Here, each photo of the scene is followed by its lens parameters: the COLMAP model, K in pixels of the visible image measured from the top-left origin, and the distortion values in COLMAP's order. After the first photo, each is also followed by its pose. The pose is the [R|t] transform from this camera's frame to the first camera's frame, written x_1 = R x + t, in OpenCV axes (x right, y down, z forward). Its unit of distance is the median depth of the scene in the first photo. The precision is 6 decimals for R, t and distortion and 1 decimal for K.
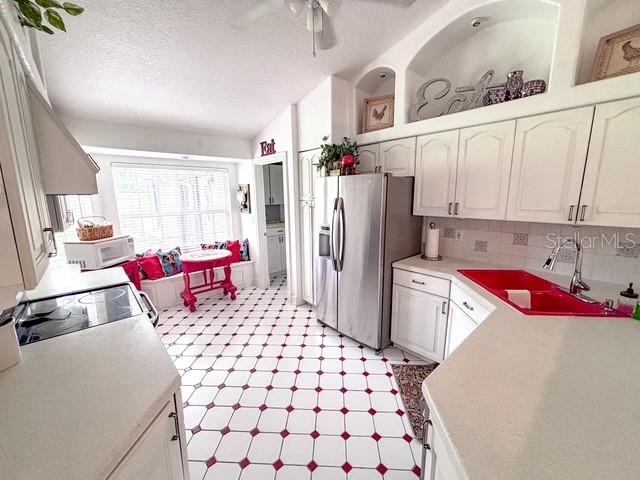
lens RADIAL K [[260.0, 0, 317.0], [0, 260.0, 239.6], [0, 0, 1]] dist [-0.007843, 0.002111]
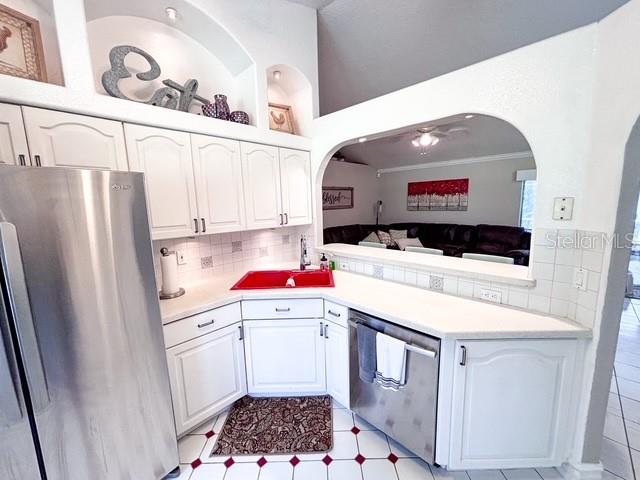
lens RADIAL K [[260.0, 0, 319.9], [0, 260.0, 240.9], [0, 0, 1]] dist [-0.007843, 0.002111]
pose [[-0.072321, -0.128558, 0.989061, -0.297244], [0.206255, 0.968295, 0.140940, -0.090710], [-0.975822, 0.214191, -0.043512, 0.555624]]
